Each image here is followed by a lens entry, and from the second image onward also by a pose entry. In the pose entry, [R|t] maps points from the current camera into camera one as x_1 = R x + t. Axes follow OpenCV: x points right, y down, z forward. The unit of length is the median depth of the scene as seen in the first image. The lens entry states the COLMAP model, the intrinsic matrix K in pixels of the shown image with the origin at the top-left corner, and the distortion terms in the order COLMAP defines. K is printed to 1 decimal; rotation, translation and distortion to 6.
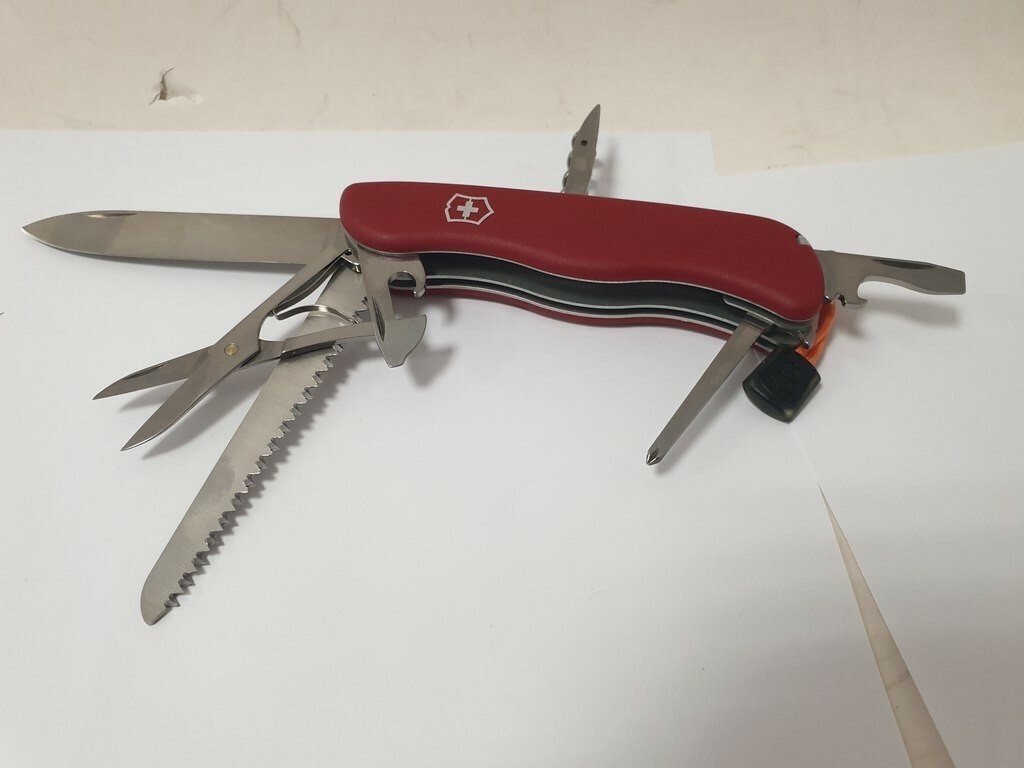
lens RADIAL K [[884.9, 0, 512.0], [0, 884.9, 384.0], [0, 0, 1]] dist [0.002787, -0.002038]
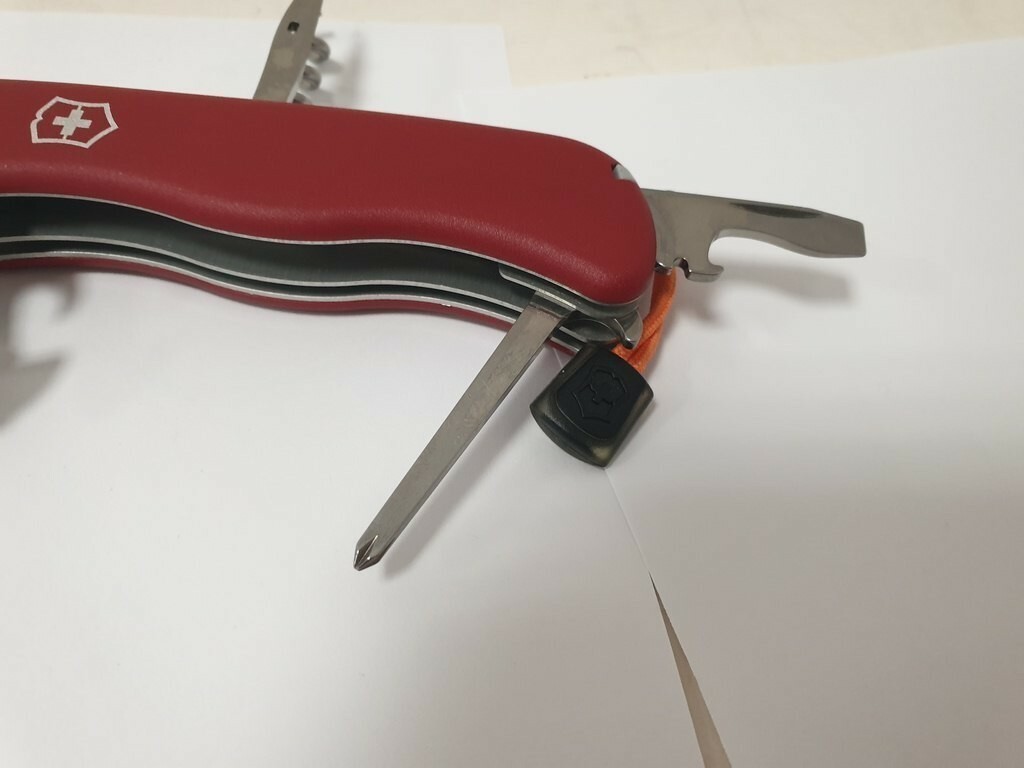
lens RADIAL K [[786.6, 0, 512.0], [0, 786.6, 384.0], [0, 0, 1]] dist [-0.005874, -0.005225]
pose [[0.991838, -0.033374, 0.123062, 0.174458], [0.025900, 0.997750, 0.061836, -0.048936], [-0.124849, -0.058144, 0.990471, 0.443369]]
